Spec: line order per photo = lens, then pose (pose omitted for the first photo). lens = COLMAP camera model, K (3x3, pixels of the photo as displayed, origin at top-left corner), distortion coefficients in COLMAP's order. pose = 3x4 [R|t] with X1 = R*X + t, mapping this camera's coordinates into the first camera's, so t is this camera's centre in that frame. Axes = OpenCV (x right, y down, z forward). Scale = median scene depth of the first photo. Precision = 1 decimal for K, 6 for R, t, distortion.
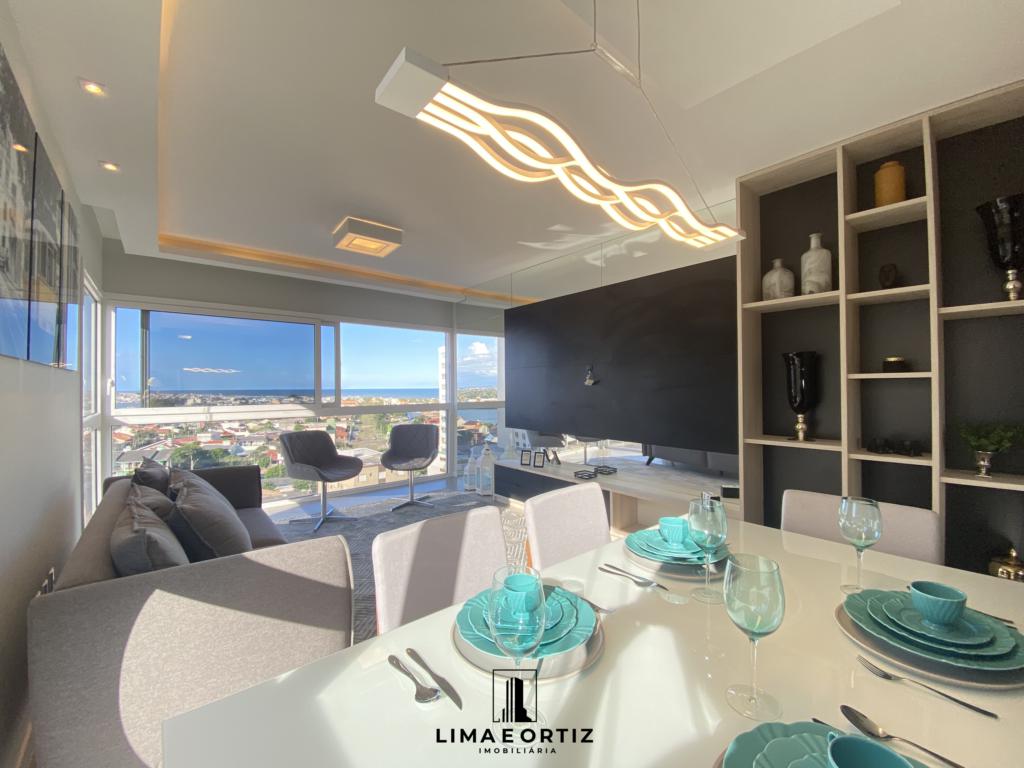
lens RADIAL K [[416.4, 0, 508.1], [0, 416.4, 383.1], [0, 0, 1]] dist [-0.000890, -0.000235]
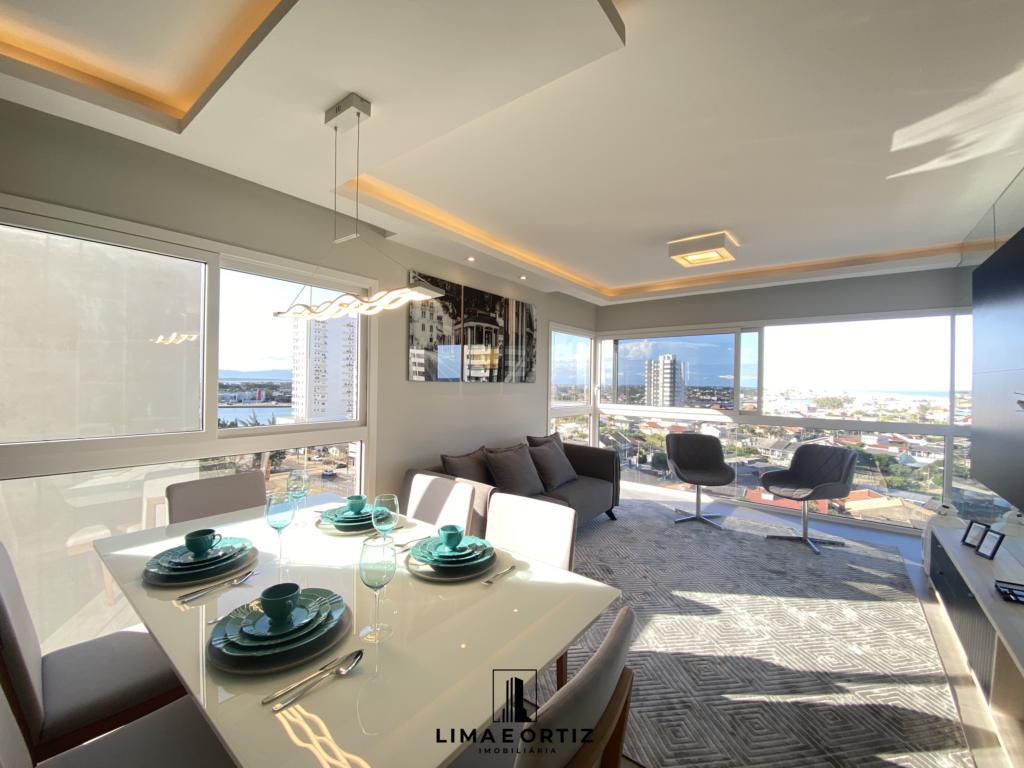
lens RADIAL K [[416.4, 0, 508.1], [0, 416.4, 383.1], [0, 0, 1]] dist [-0.000890, -0.000235]
pose [[0.211593, 0.010287, -0.977304, 0.445911], [-0.005907, 0.999940, 0.009246, -0.025807], [0.977340, 0.003817, 0.211641, 0.258742]]
